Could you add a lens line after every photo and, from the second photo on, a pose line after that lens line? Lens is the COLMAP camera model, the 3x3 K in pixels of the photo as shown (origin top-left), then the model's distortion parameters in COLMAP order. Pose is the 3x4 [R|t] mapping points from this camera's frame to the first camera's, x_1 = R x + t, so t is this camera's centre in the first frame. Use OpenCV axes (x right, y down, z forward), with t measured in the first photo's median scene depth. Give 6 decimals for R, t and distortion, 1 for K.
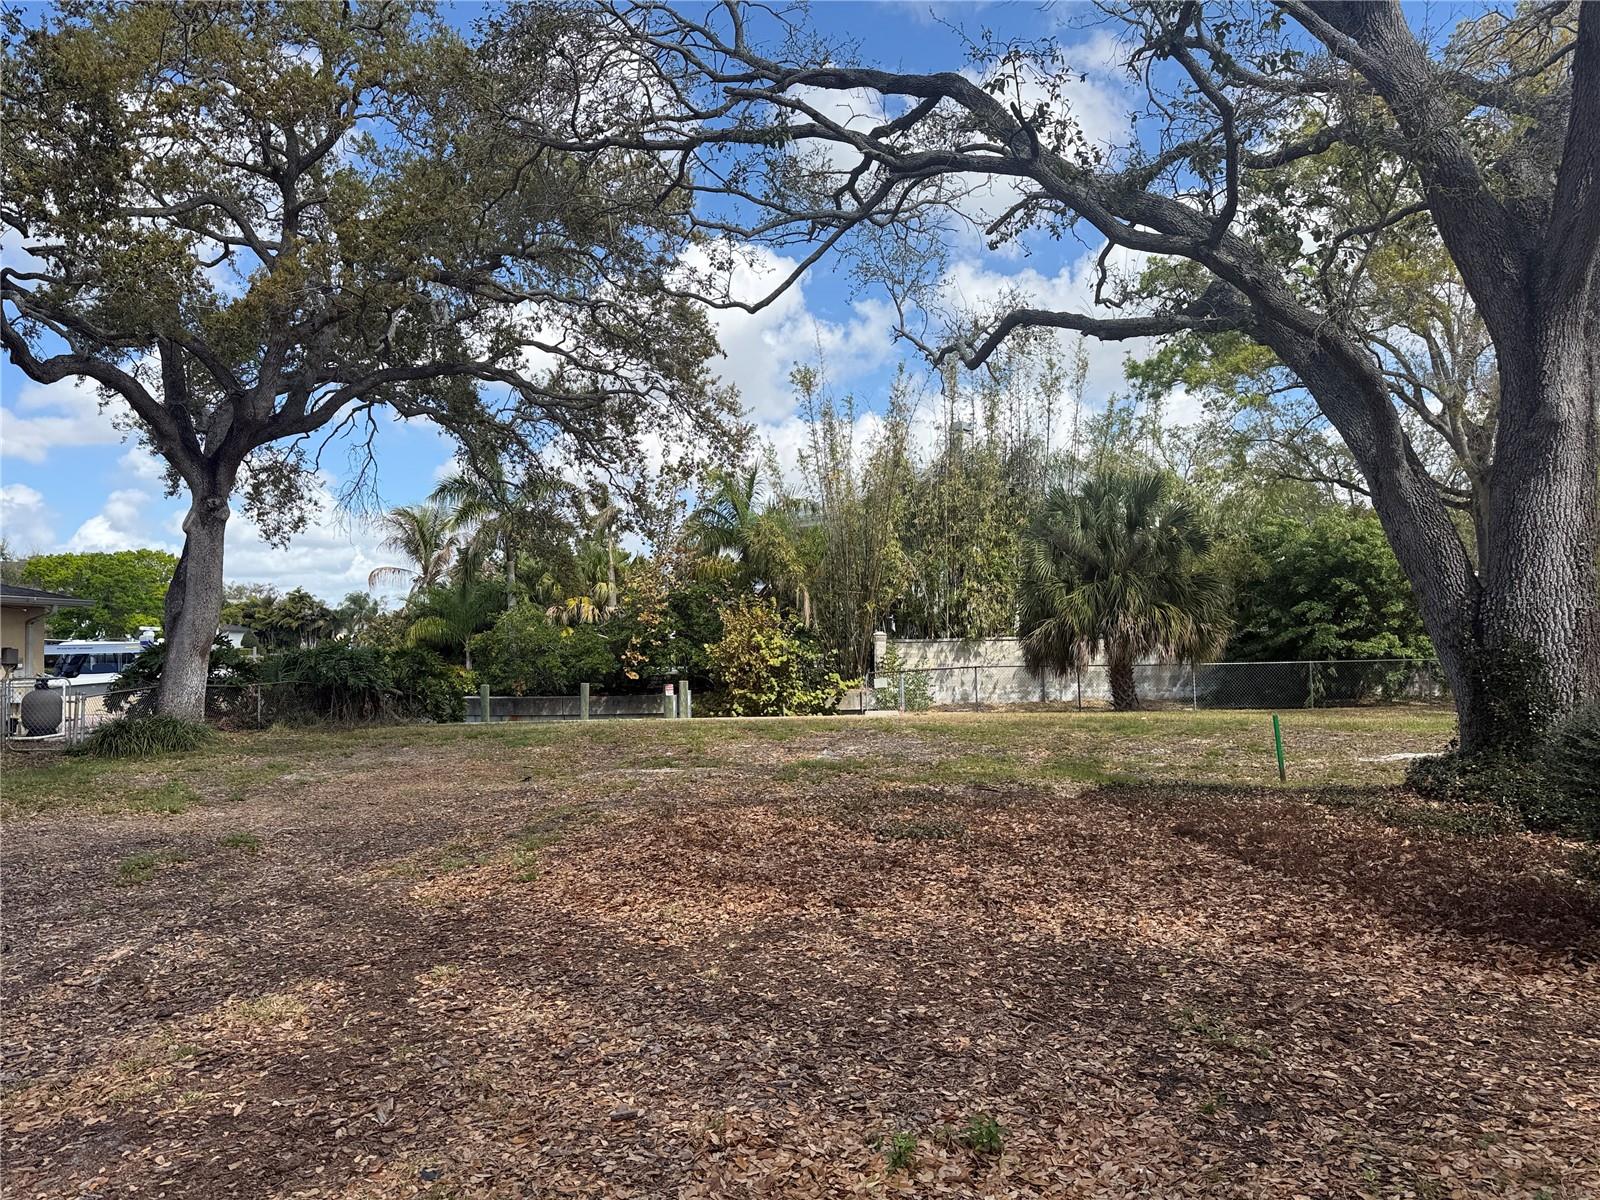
lens RADIAL K [[1125.4, 0, 791.1], [0, 1125.4, 606.9], [0, 0, 1]] dist [0.076350, -0.093494]
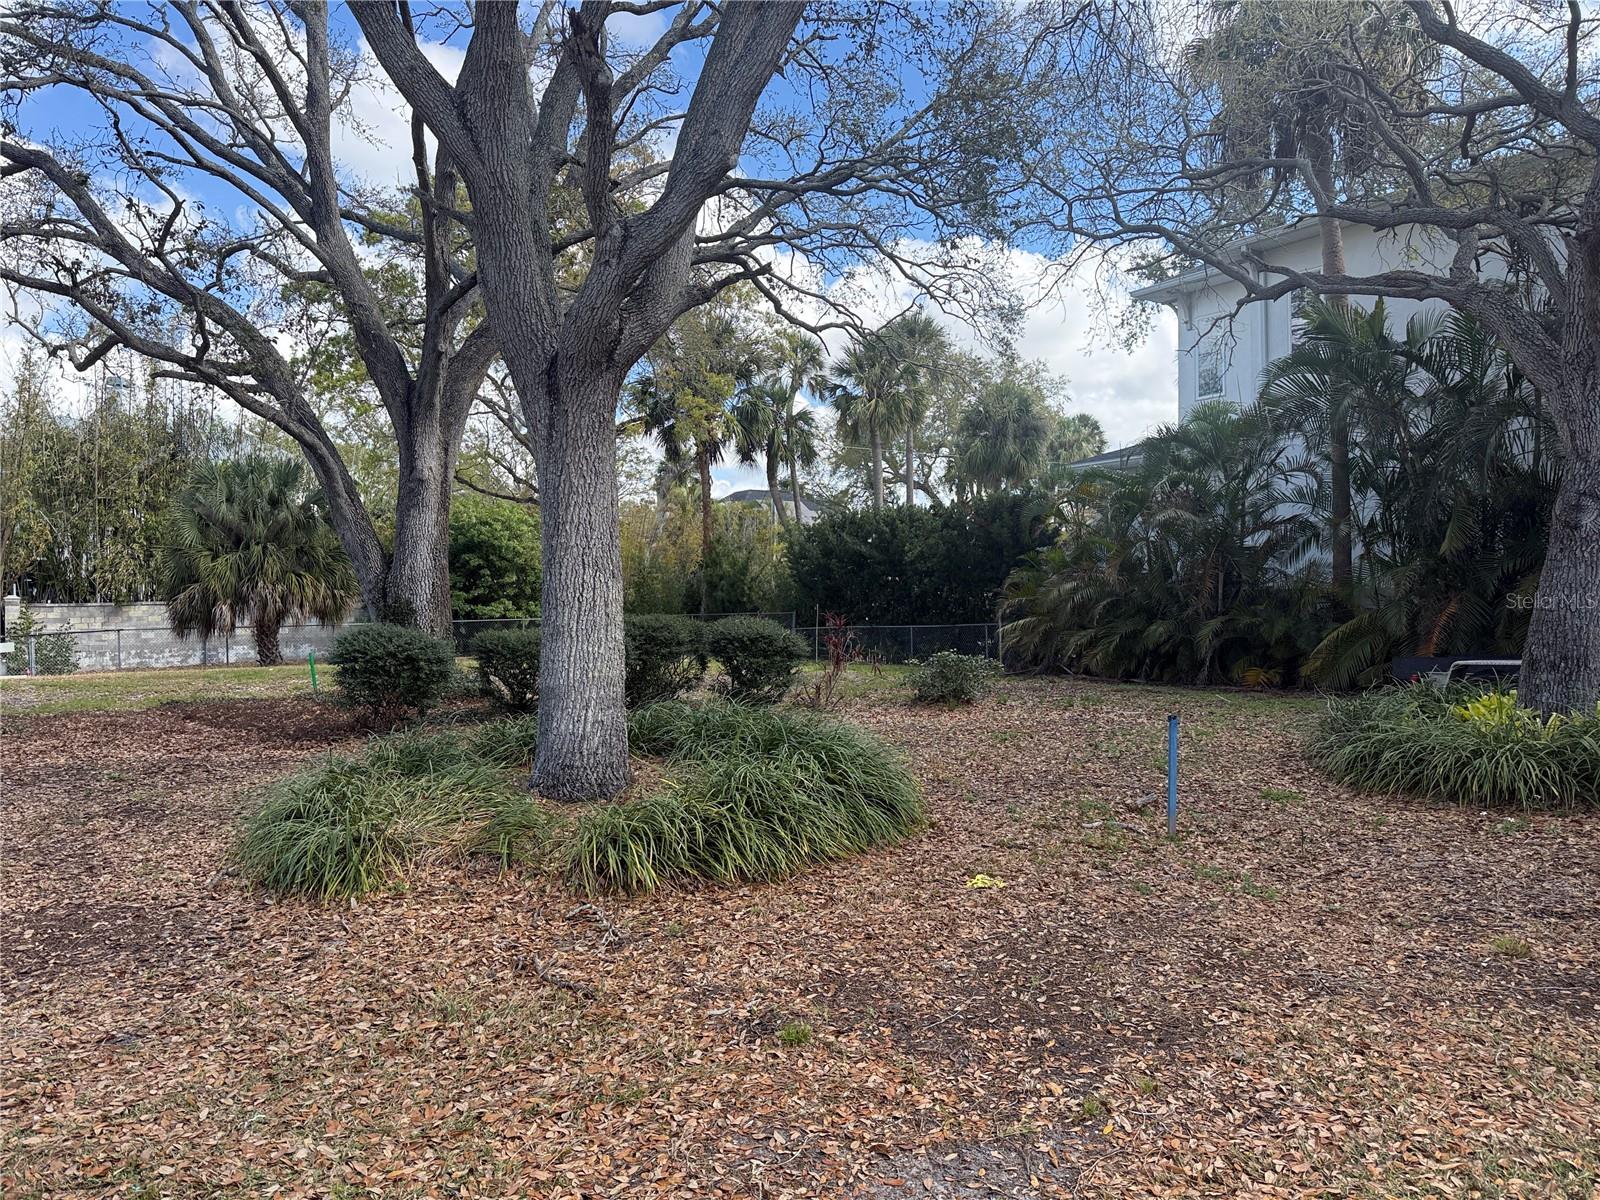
lens RADIAL K [[1125.4, 0, 801.7], [0, 1125.4, 594.0], [0, 0, 1]] dist [0.076350, -0.093494]
pose [[0.784970, 0.008839, 0.619471, 0.011630], [-0.019877, 0.999743, 0.010922, -0.004865], [-0.619215, -0.020887, 0.784944, -0.322366]]
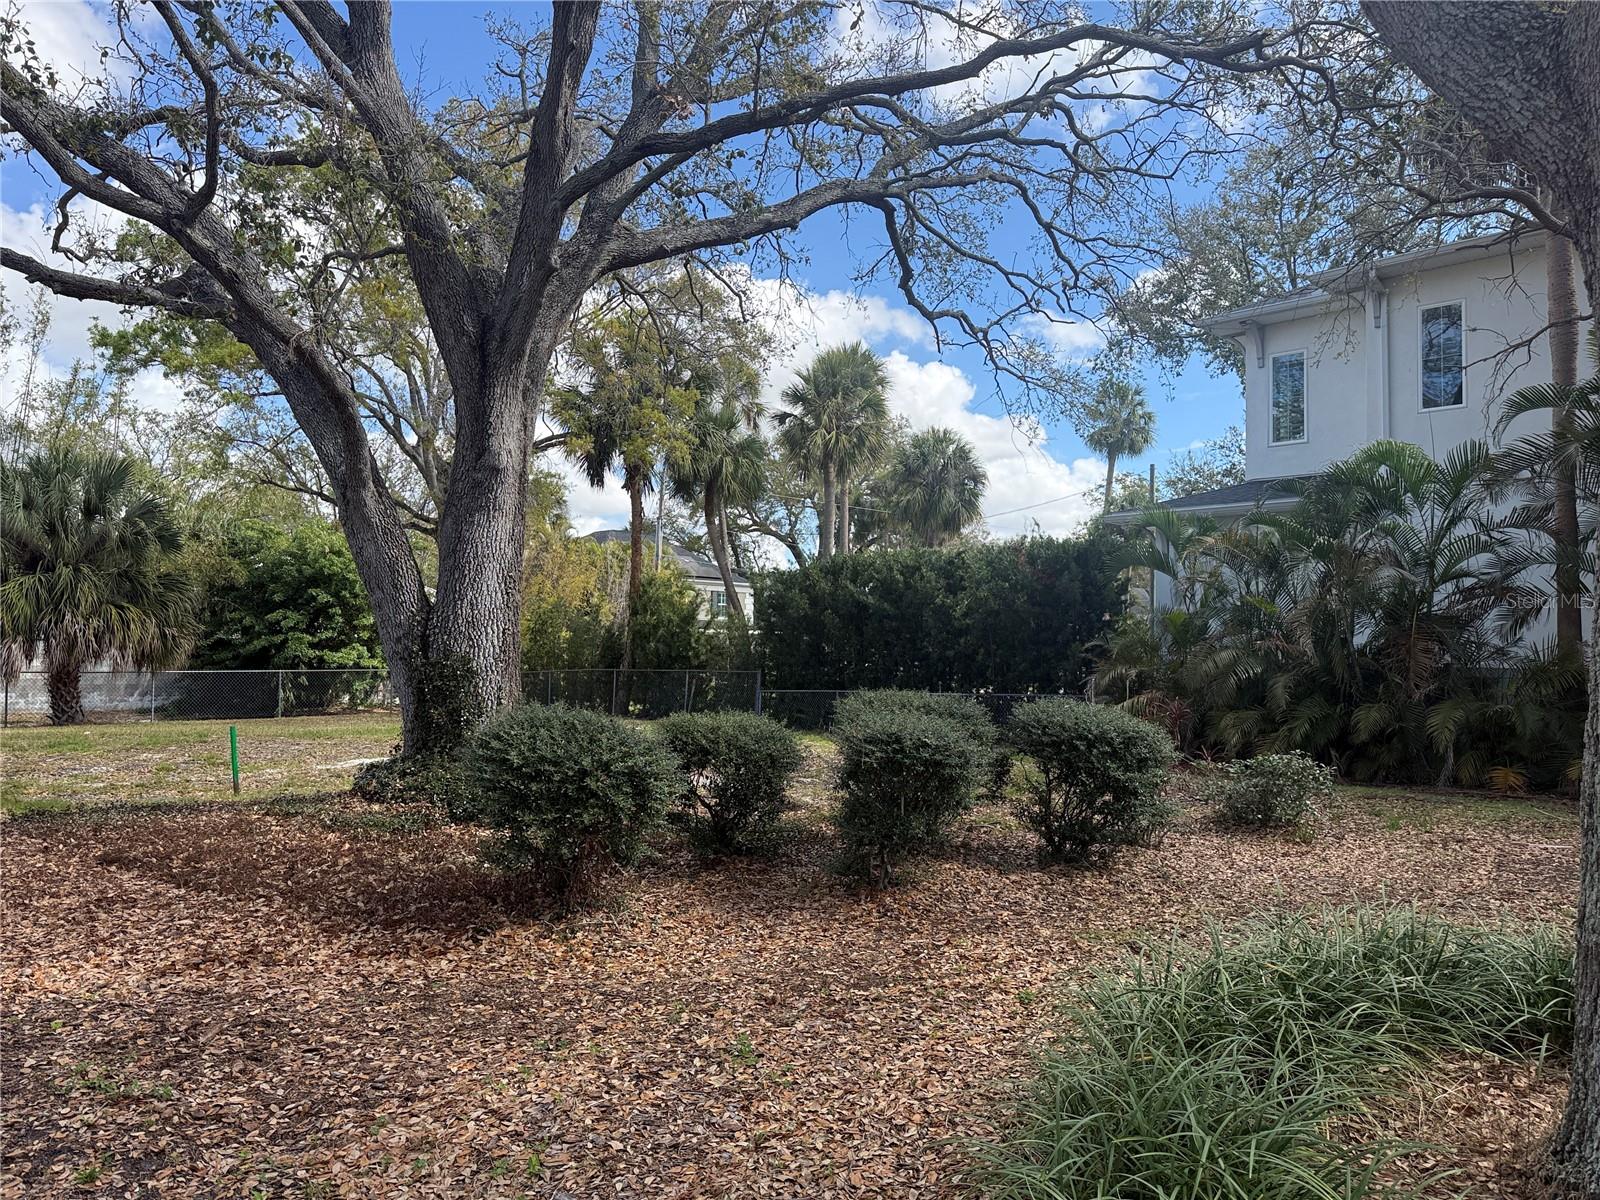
lens RADIAL K [[1125.4, 0, 800.0], [0, 1125.4, 597.6], [0, 0, 1]] dist [0.076350, -0.093494]
pose [[0.659337, 0.062539, 0.749242, 0.006886], [-0.050742, 0.997964, -0.038646, -0.000230], [-0.750133, -0.012537, 0.661168, 0.001714]]
